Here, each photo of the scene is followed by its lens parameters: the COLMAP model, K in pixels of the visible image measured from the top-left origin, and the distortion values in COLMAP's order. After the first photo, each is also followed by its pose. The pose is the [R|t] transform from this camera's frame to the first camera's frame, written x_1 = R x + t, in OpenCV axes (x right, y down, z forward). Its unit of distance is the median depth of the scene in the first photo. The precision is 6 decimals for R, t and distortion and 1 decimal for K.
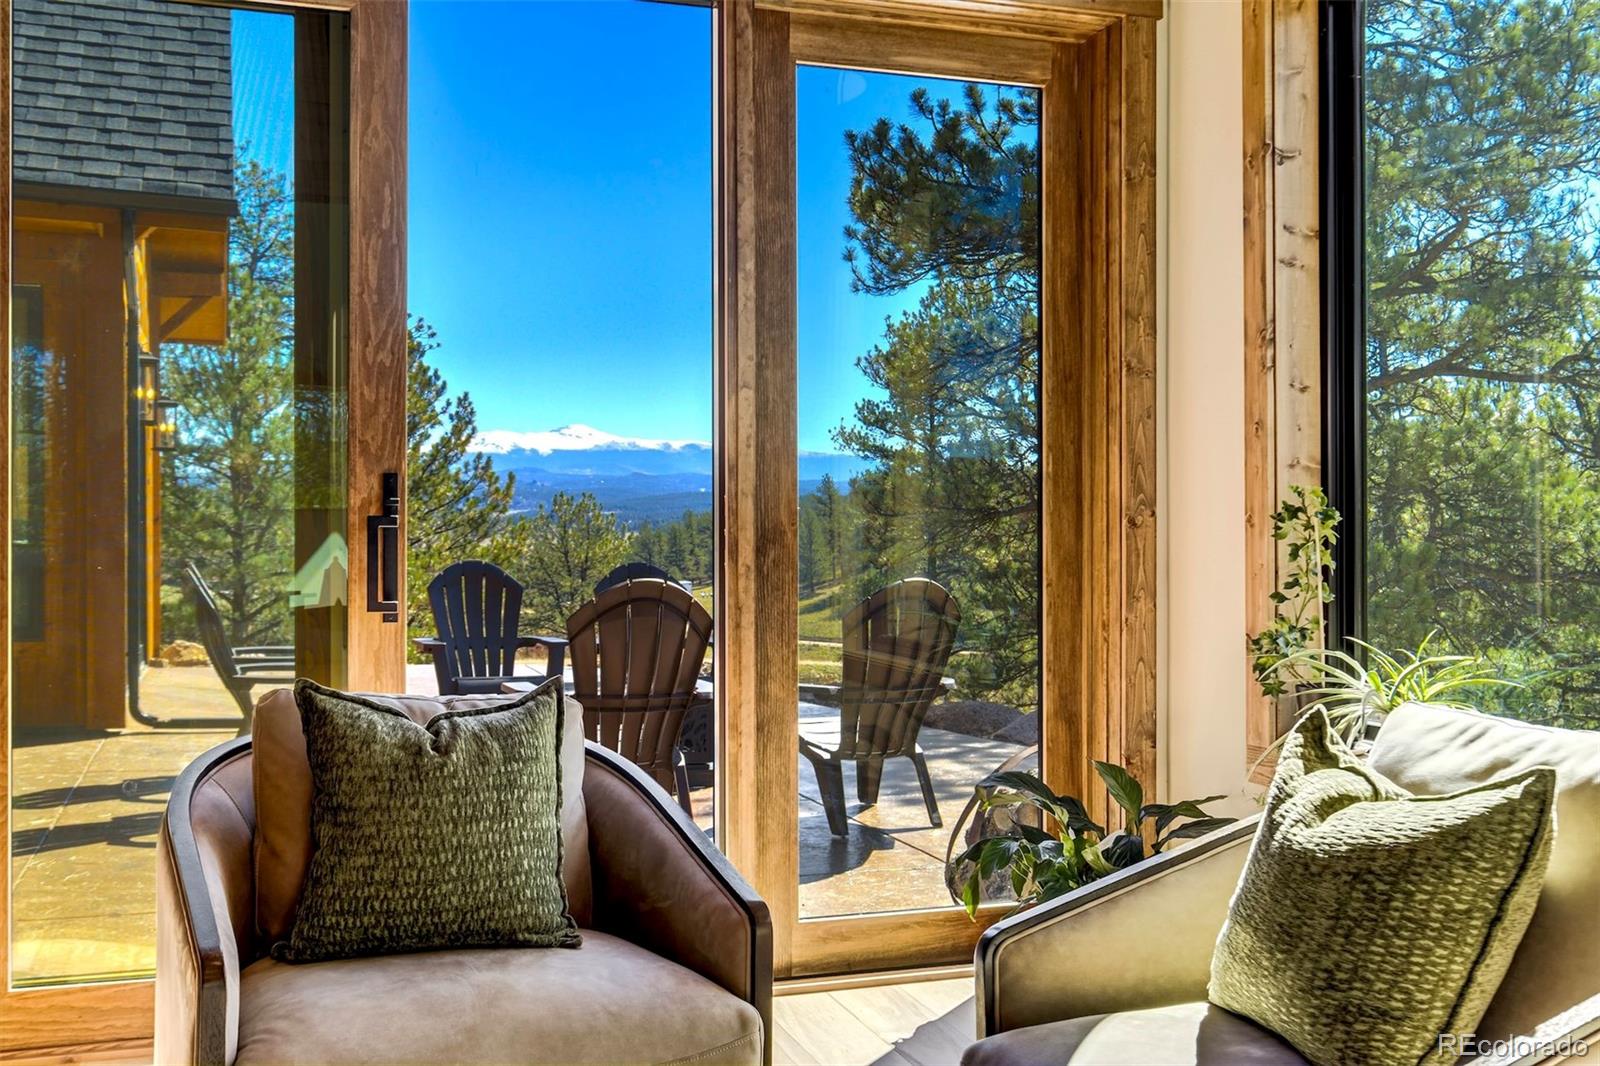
lens RADIAL K [[1348.2, 0, 800.7], [0, 1348.2, 556.8], [0, 0, 1]] dist [-0.007117, 0.008120]
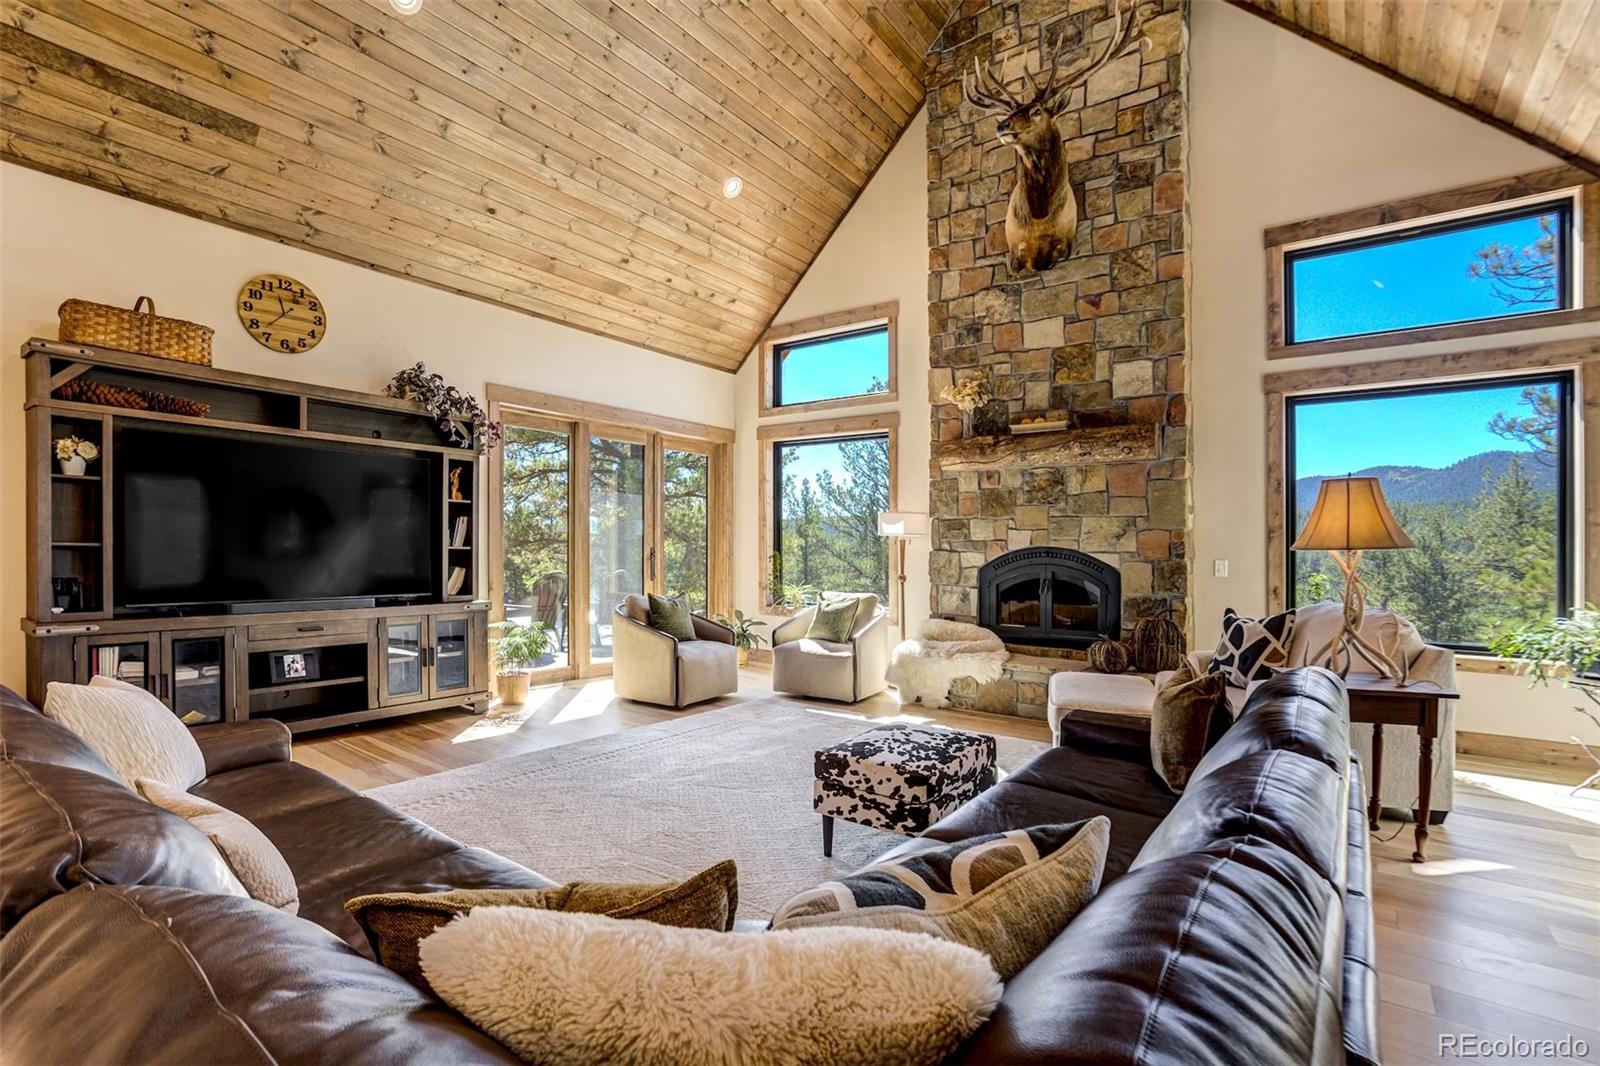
lens RADIAL K [[741.1, 0, 796.7], [0, 741.1, 547.9], [0, 0, 1]] dist [-0.031786, 0.013774]
pose [[0.783552, 0.002103, 0.621323, -1.141560], [-0.003121, 0.999995, 0.000550, -0.064486], [-0.621319, -0.002370, 0.783554, -1.082398]]
